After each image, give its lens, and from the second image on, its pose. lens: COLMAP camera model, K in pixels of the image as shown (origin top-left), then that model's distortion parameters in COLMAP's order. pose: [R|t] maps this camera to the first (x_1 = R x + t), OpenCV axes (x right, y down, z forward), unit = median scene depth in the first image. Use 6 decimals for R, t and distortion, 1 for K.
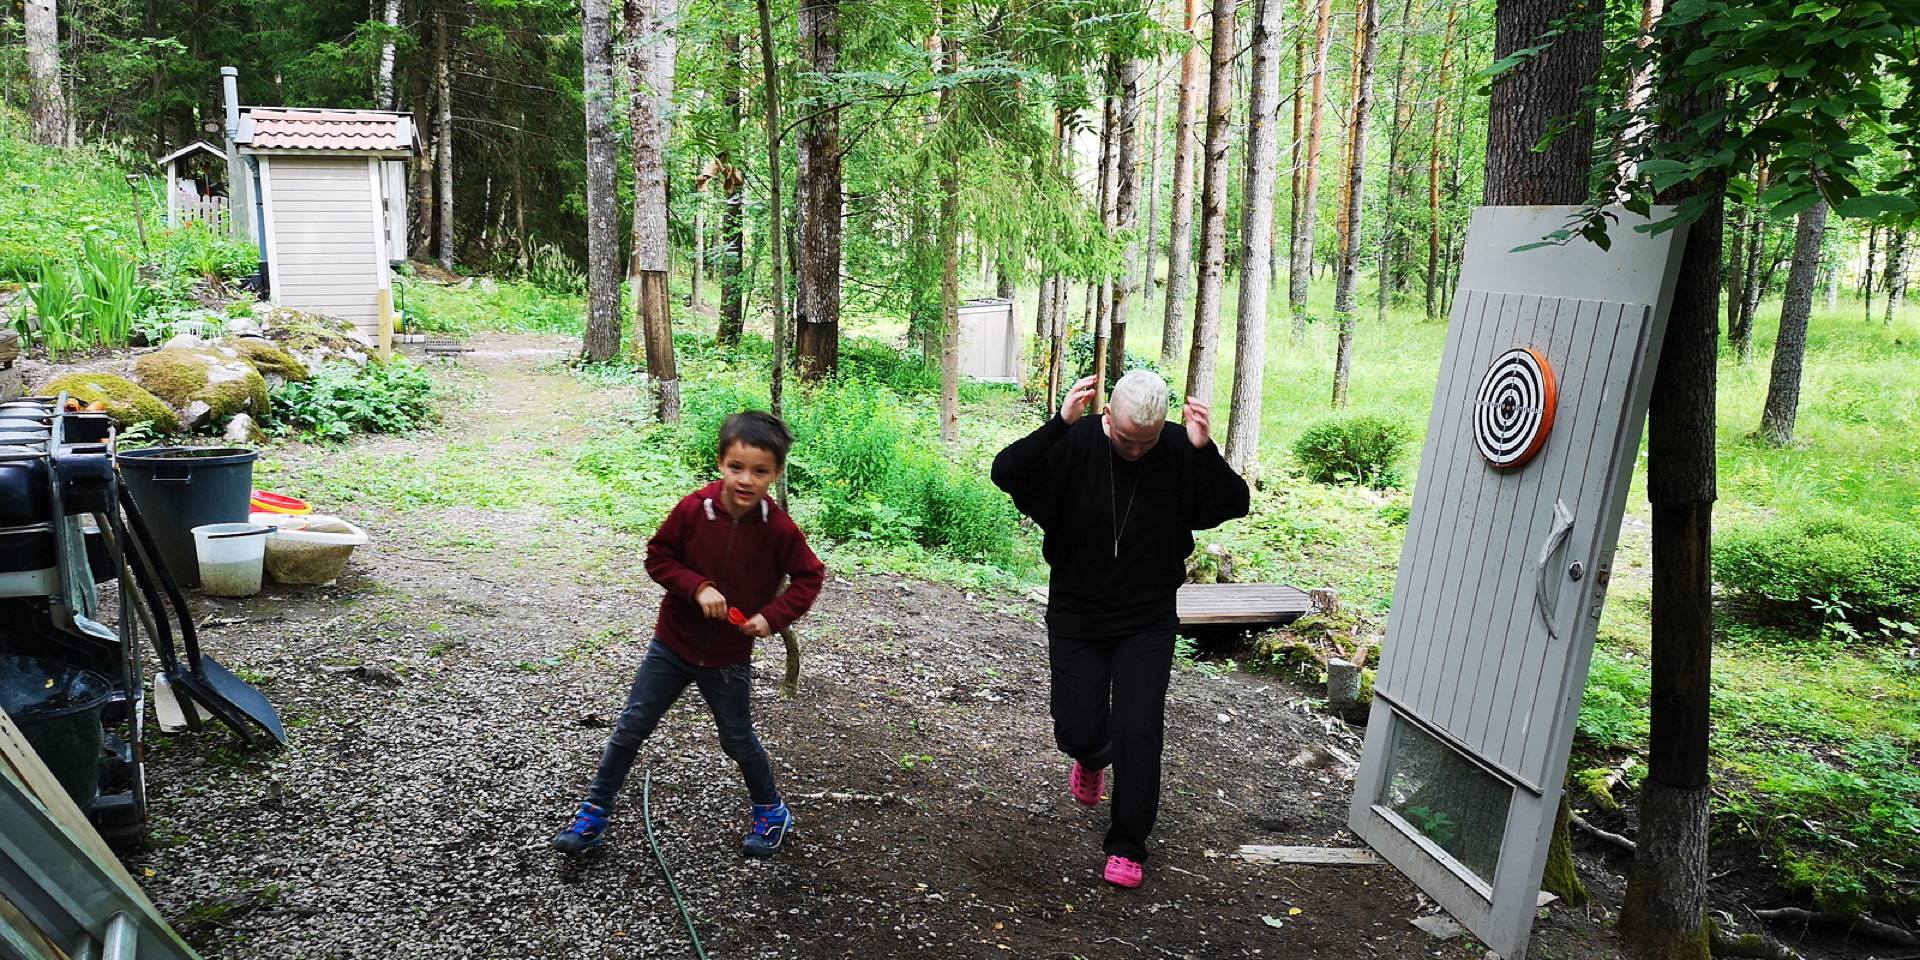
lens RADIAL K [[1456.4, 0, 956.2], [0, 1456.4, 484.4], [0, 0, 1]] dist [-0.004587, -0.003913]
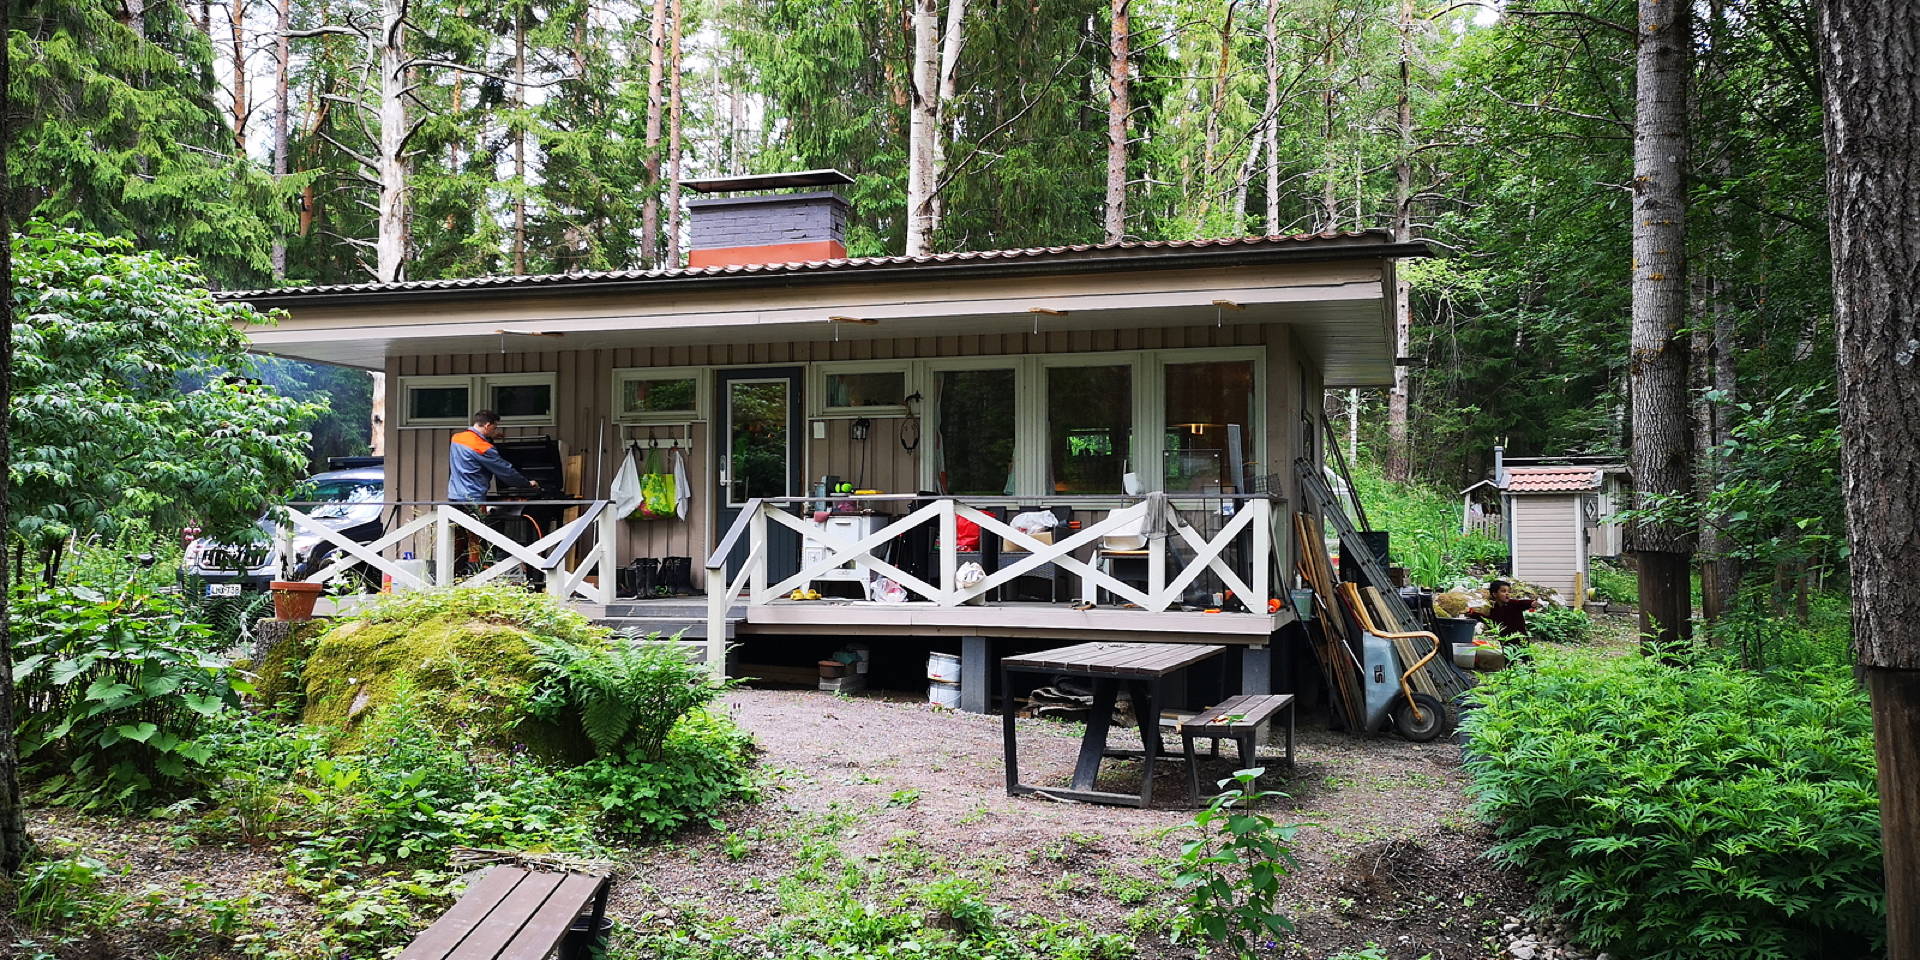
lens RADIAL K [[1456.4, 0, 957.0], [0, 1456.4, 483.7], [0, 0, 1]] dist [-0.004587, -0.003913]
pose [[0.674801, -0.025367, -0.737563, 0.344071], [-0.127139, 0.980471, -0.150041, 0.101986], [0.726966, 0.195021, 0.658398, -0.607504]]
